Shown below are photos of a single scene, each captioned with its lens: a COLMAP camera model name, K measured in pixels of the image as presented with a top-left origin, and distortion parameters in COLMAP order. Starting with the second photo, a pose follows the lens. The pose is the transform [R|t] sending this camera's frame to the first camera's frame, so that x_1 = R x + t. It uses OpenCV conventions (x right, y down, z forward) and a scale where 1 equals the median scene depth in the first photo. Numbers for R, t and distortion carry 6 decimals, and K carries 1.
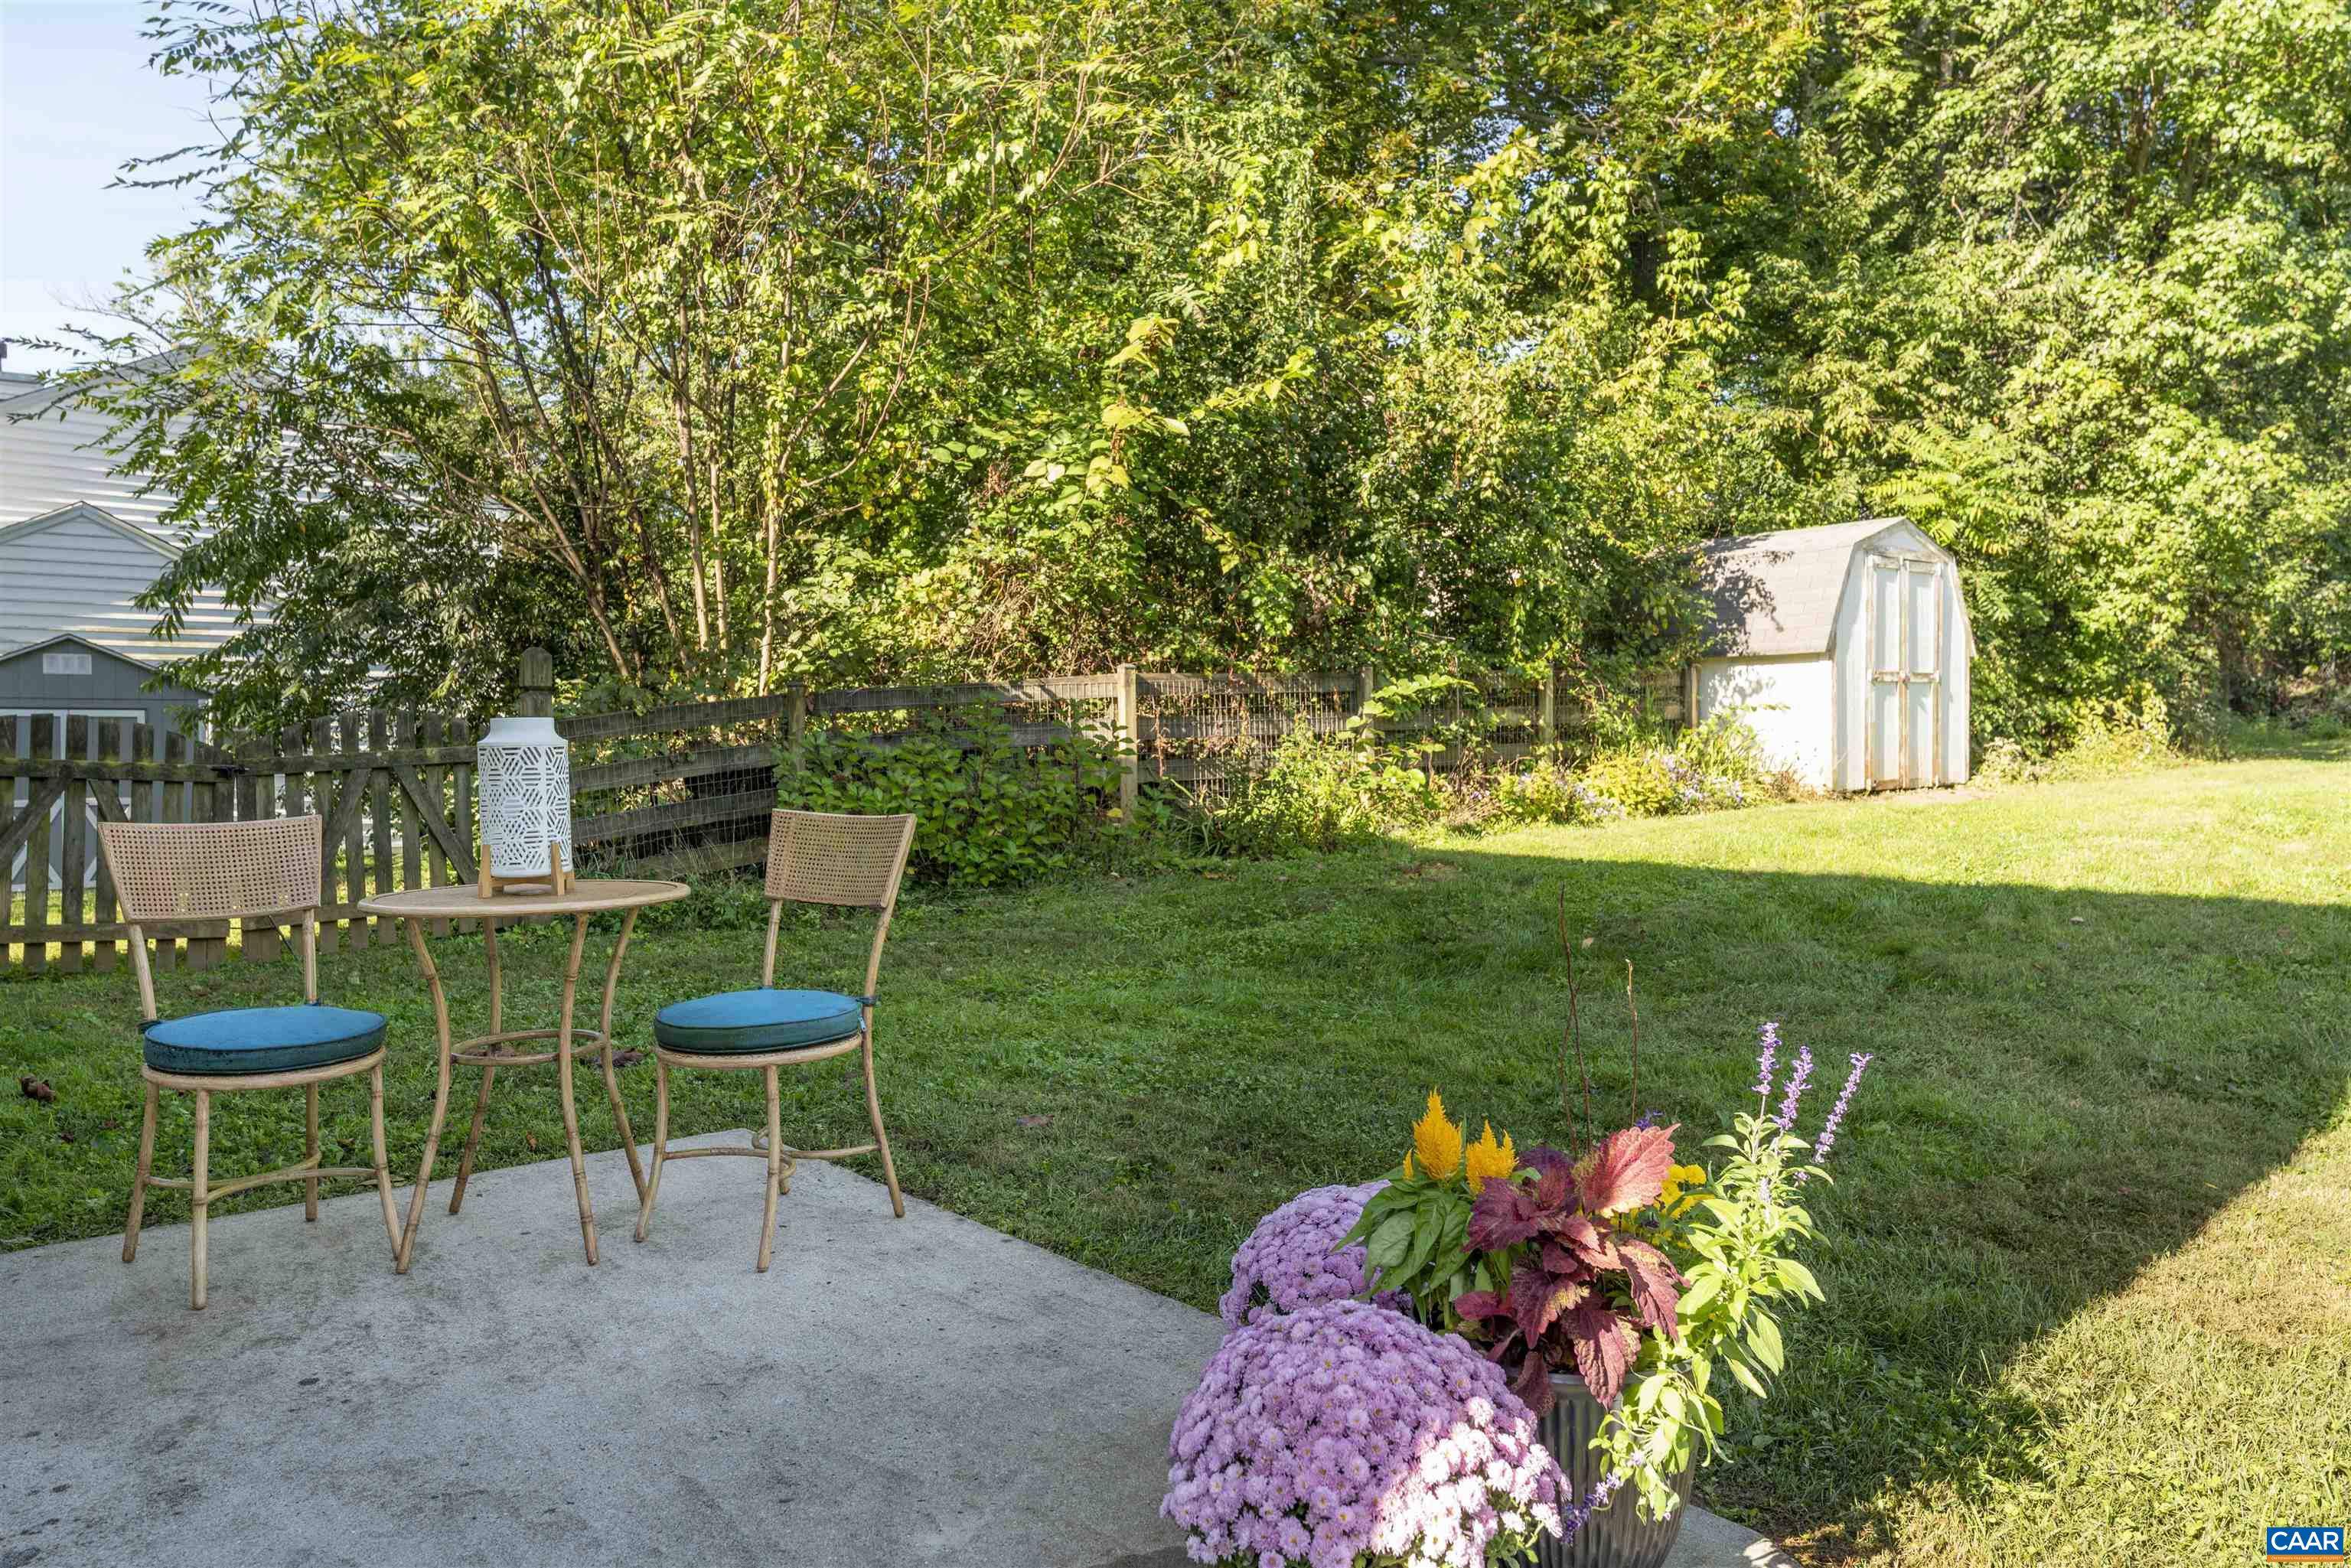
lens RADIAL K [[1539.7, 0, 1159.6], [0, 1539.7, 763.9], [0, 0, 1]] dist [0.006895, -0.000946]
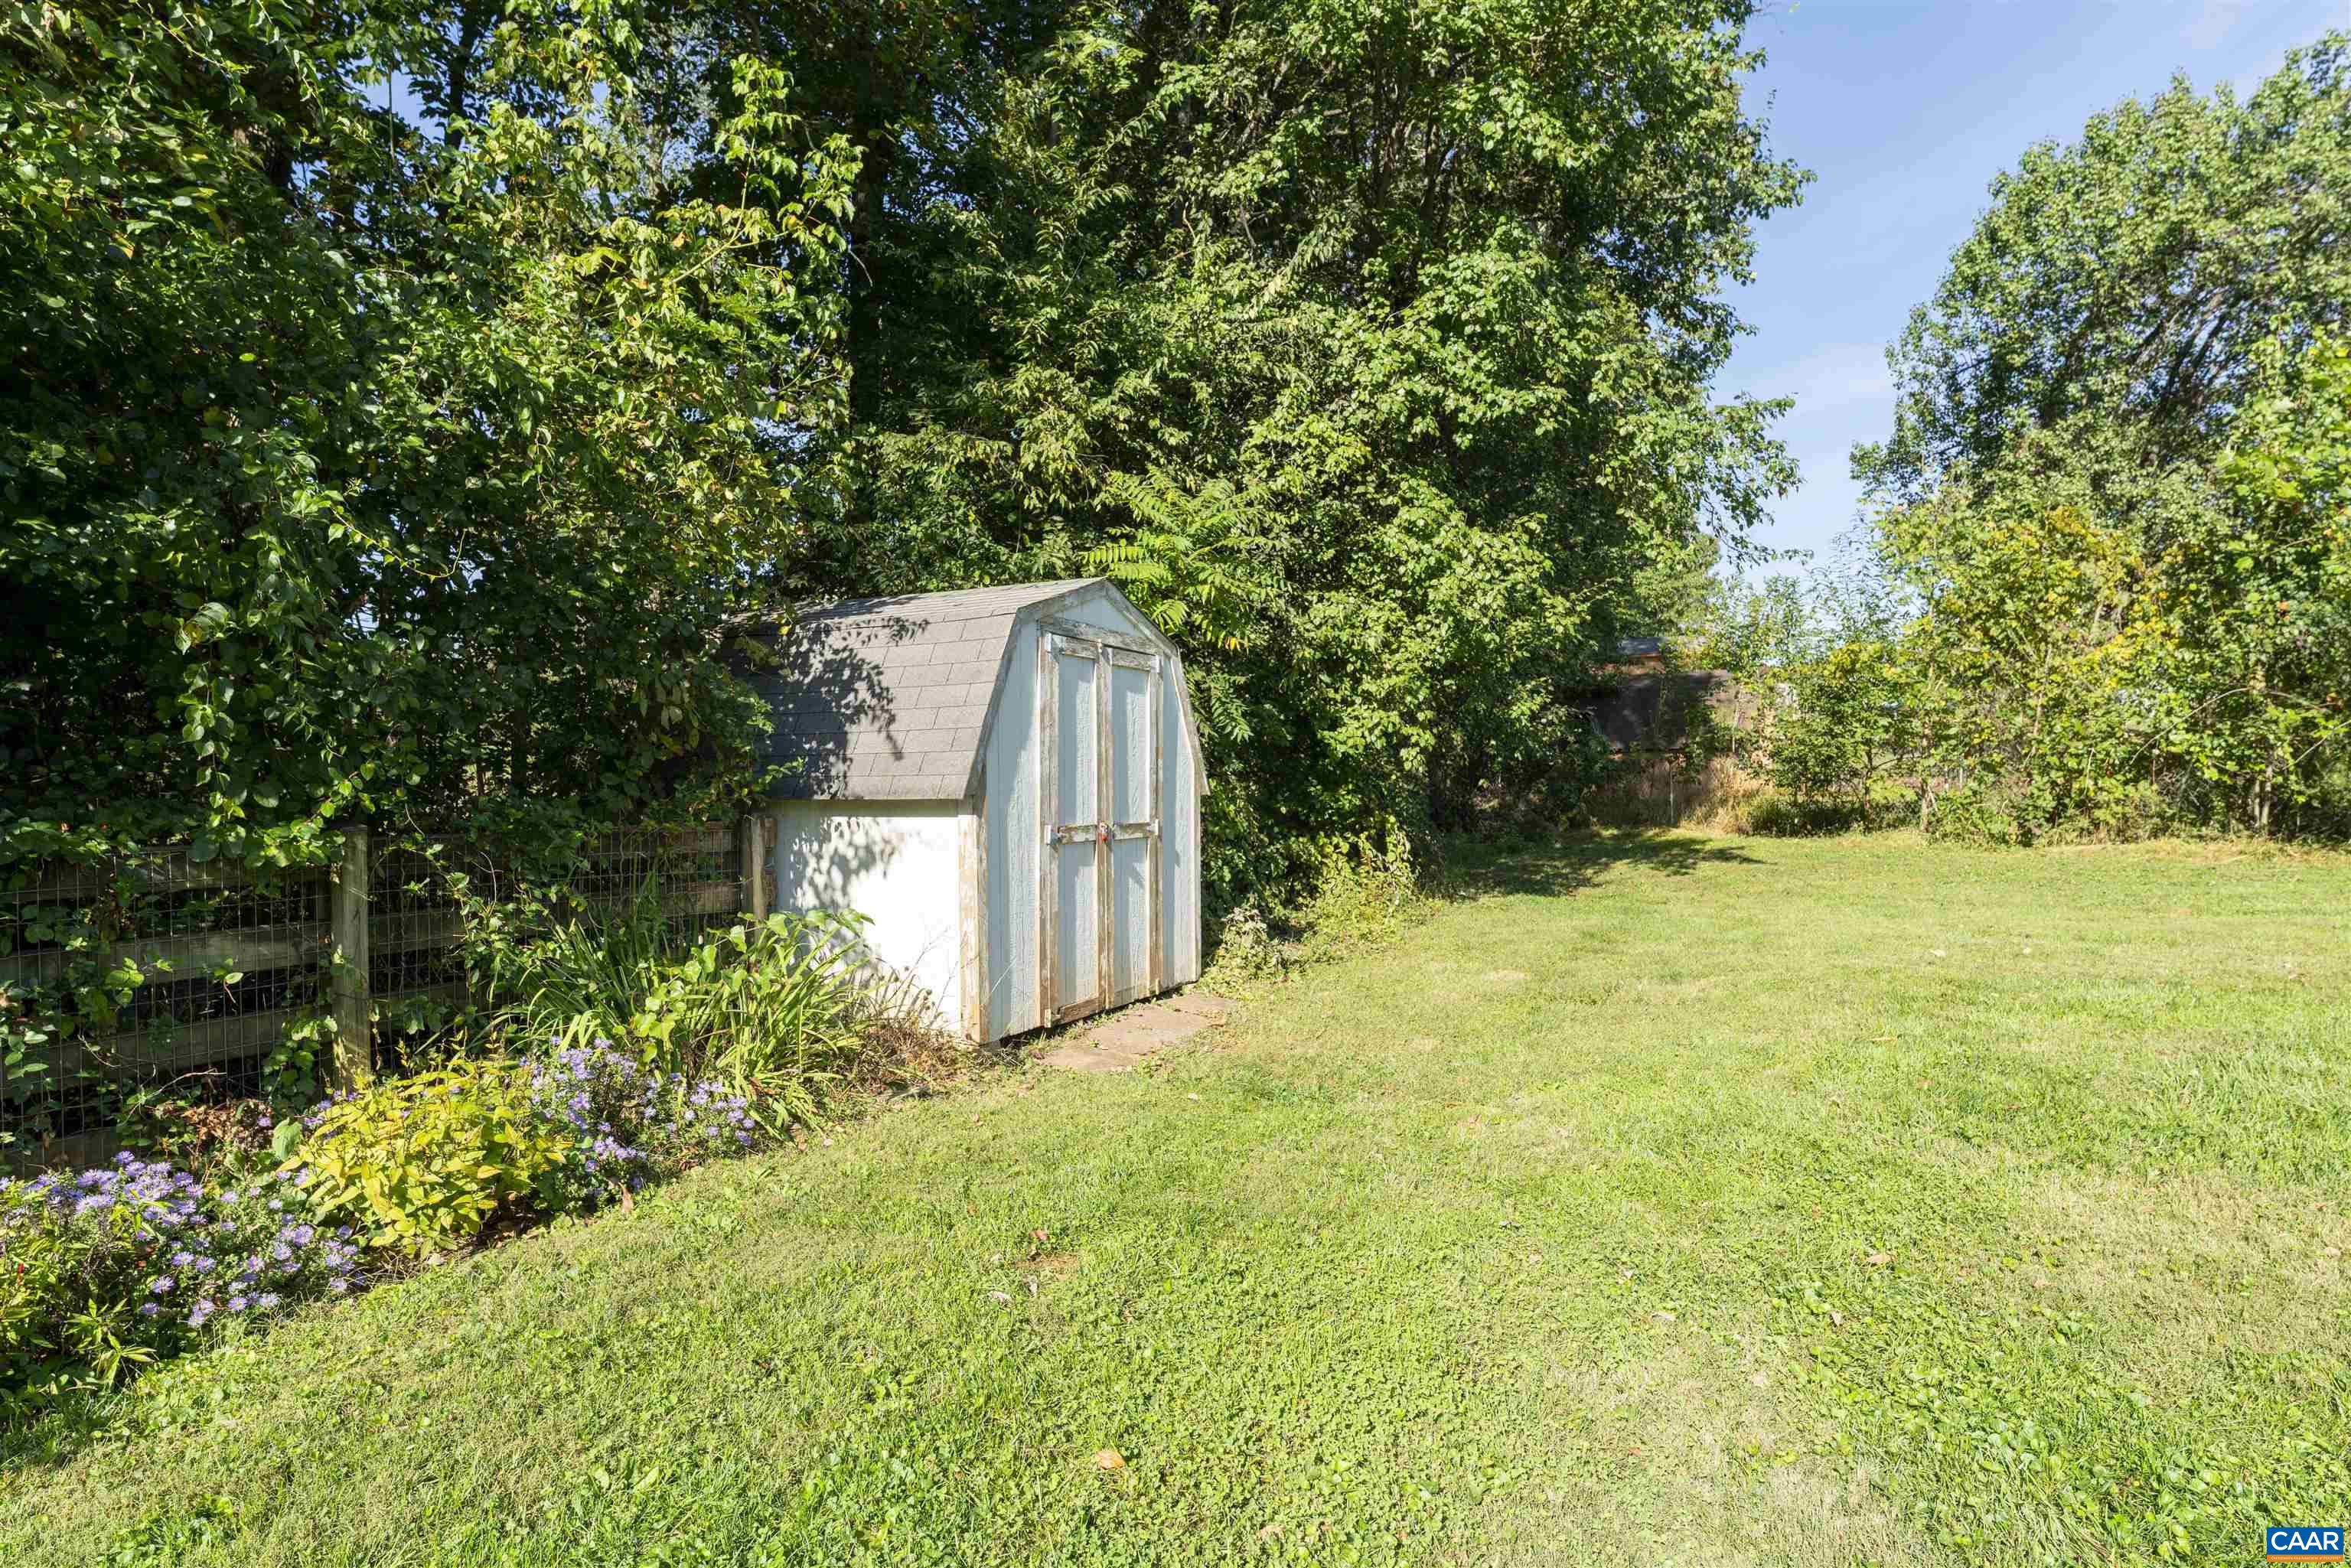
lens RADIAL K [[1263.0, 0, 1184.4], [0, 1263.0, 798.9], [0, 0, 1]] dist [0.008328, -0.000900]
pose [[0.897925, 0.003987, 0.440131, 0.249133], [0.005181, 0.999794, -0.019626, -0.052378], [-0.440118, 0.019903, 0.897719, 0.458169]]
